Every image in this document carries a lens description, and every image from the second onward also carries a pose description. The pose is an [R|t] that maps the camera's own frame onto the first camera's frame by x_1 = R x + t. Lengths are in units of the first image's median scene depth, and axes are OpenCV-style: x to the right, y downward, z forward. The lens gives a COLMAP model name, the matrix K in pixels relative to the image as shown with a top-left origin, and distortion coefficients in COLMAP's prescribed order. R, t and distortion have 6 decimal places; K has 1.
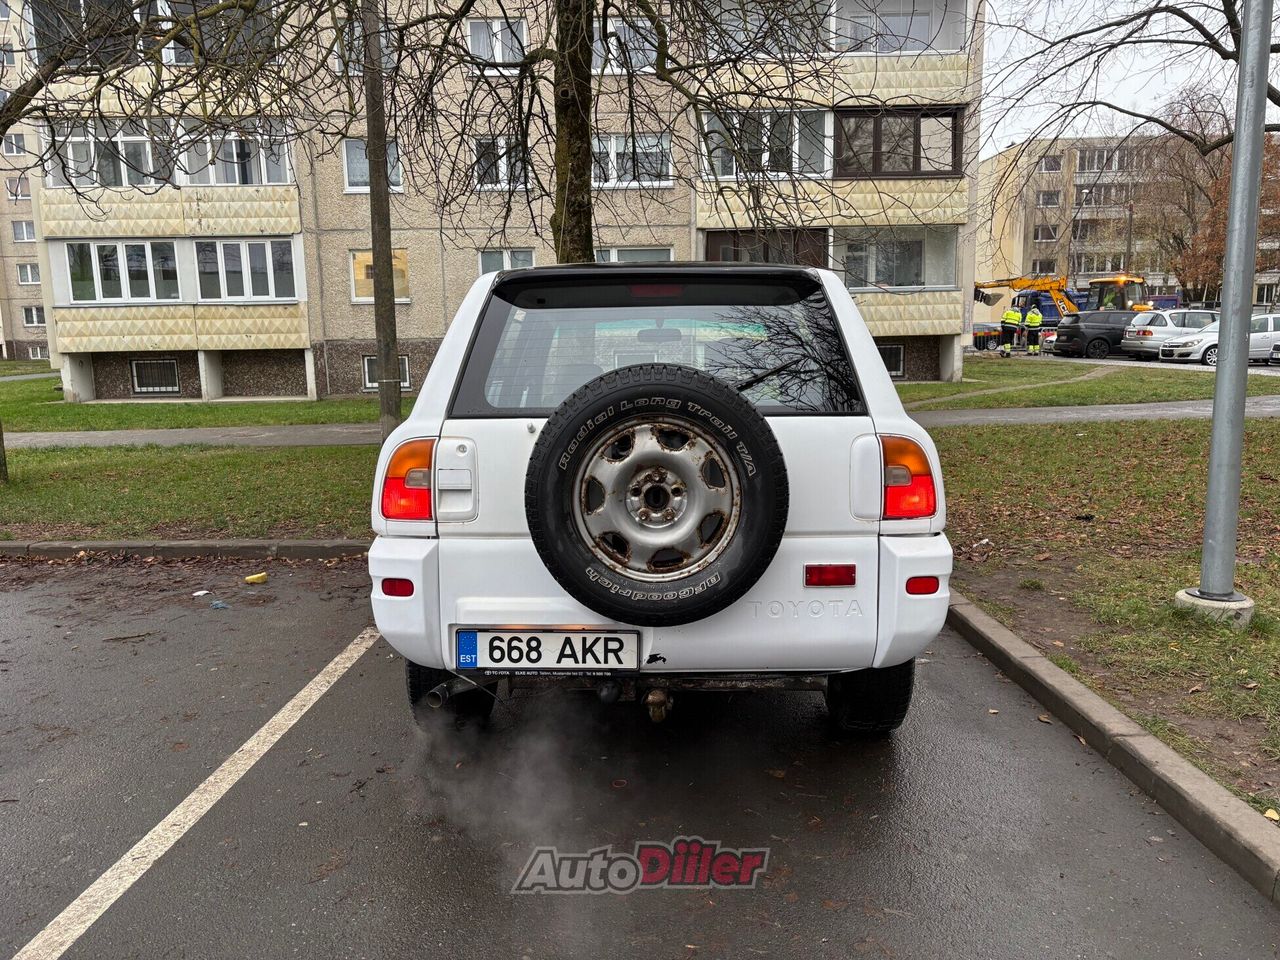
lens RADIAL K [[972.8, 0, 640.0], [0, 972.8, 480.0], [0, 0, 1]] dist [0.035708, 0.003387]
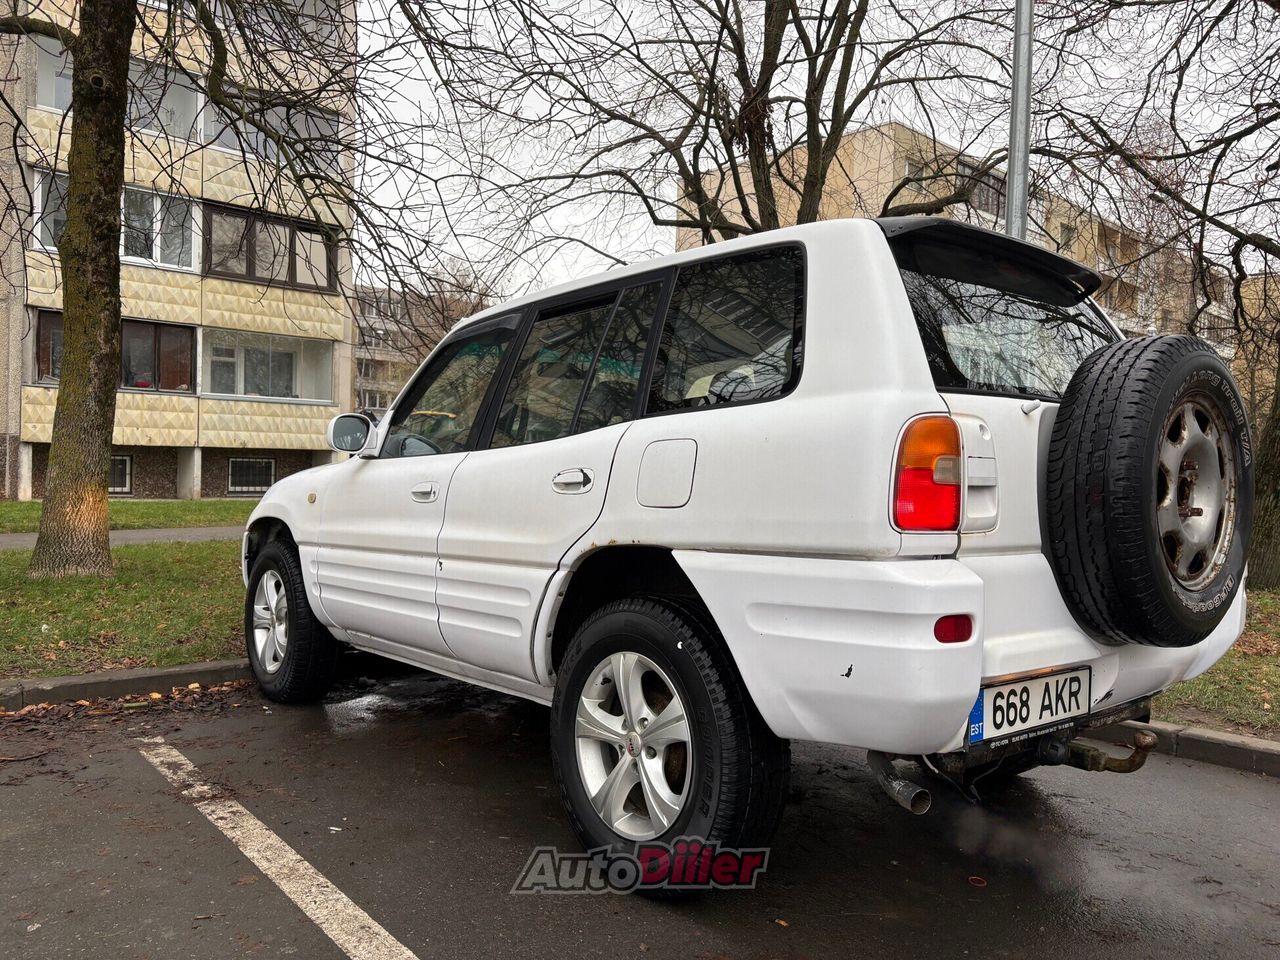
lens RADIAL K [[972.8, 0, 640.0], [0, 972.8, 480.0], [0, 0, 1]] dist [0.035708, 0.003387]
pose [[0.746723, 0.024774, 0.664674, -0.597852], [0.064025, 0.991989, -0.108902, 0.047106], [-0.662047, 0.123875, 0.739154, 0.441169]]
